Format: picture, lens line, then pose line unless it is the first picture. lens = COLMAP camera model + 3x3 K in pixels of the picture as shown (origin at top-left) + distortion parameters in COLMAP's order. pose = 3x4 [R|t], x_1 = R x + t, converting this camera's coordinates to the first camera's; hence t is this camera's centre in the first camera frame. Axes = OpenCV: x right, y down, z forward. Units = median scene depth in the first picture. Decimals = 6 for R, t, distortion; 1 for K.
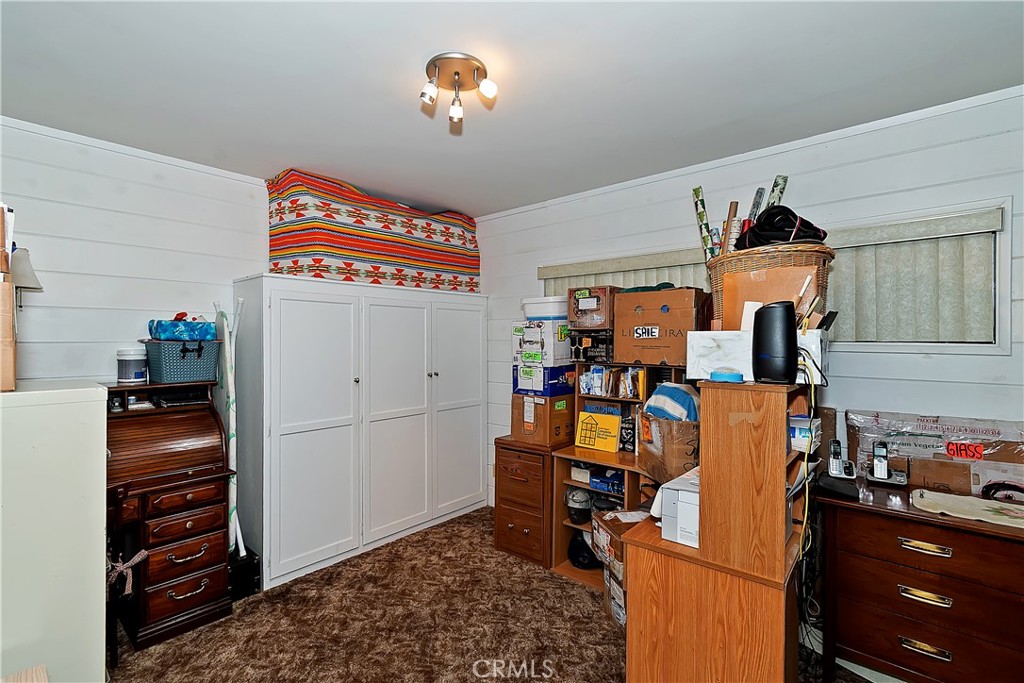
lens RADIAL K [[449.4, 0, 509.8], [0, 449.4, 336.1], [0, 0, 1]] dist [-0.002277, -0.000017]
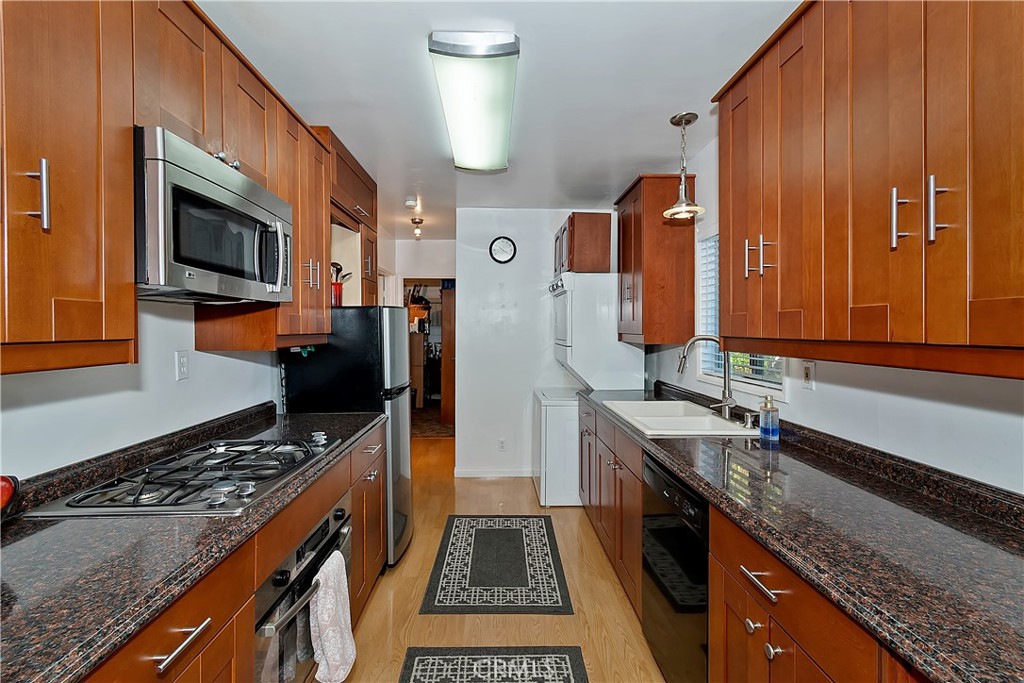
lens RADIAL K [[449.4, 0, 509.8], [0, 449.4, 336.1], [0, 0, 1]] dist [-0.002277, -0.000017]
pose [[0.717406, -0.007771, 0.696612, -2.177242], [-0.001576, 0.999917, 0.012778, 0.059076], [-0.696654, -0.010264, 0.717334, -3.273926]]
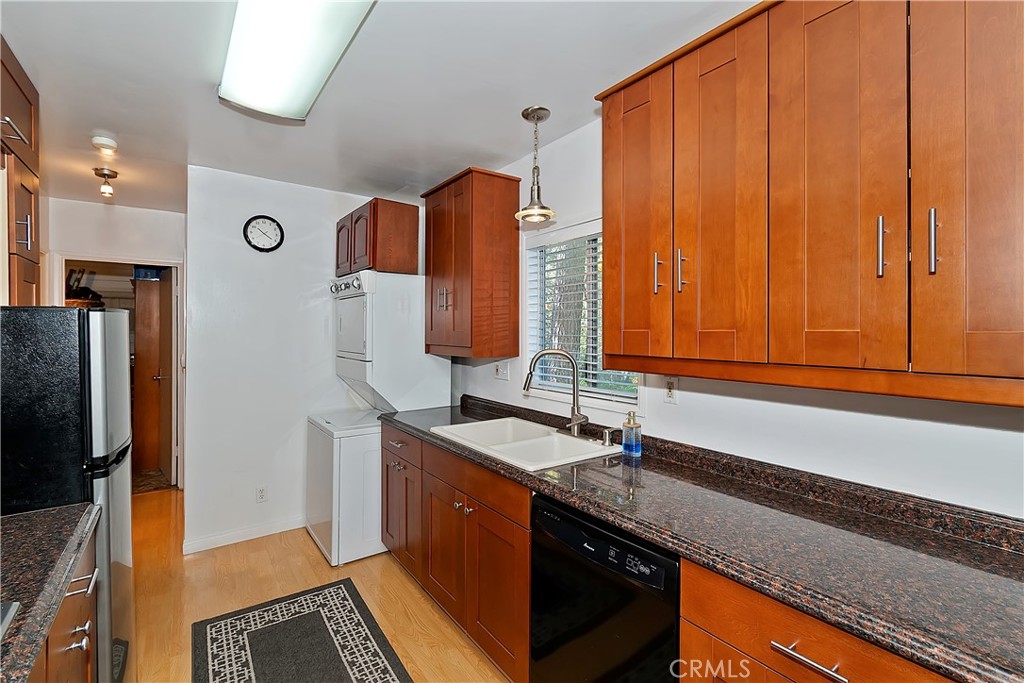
lens RADIAL K [[449.4, 0, 509.8], [0, 449.4, 336.1], [0, 0, 1]] dist [-0.002277, -0.000017]
pose [[0.205620, -0.005380, 0.978617, -2.086460], [-0.001477, 0.999982, 0.005807, 0.028162], [-0.978631, -0.002639, 0.205609, -2.864629]]
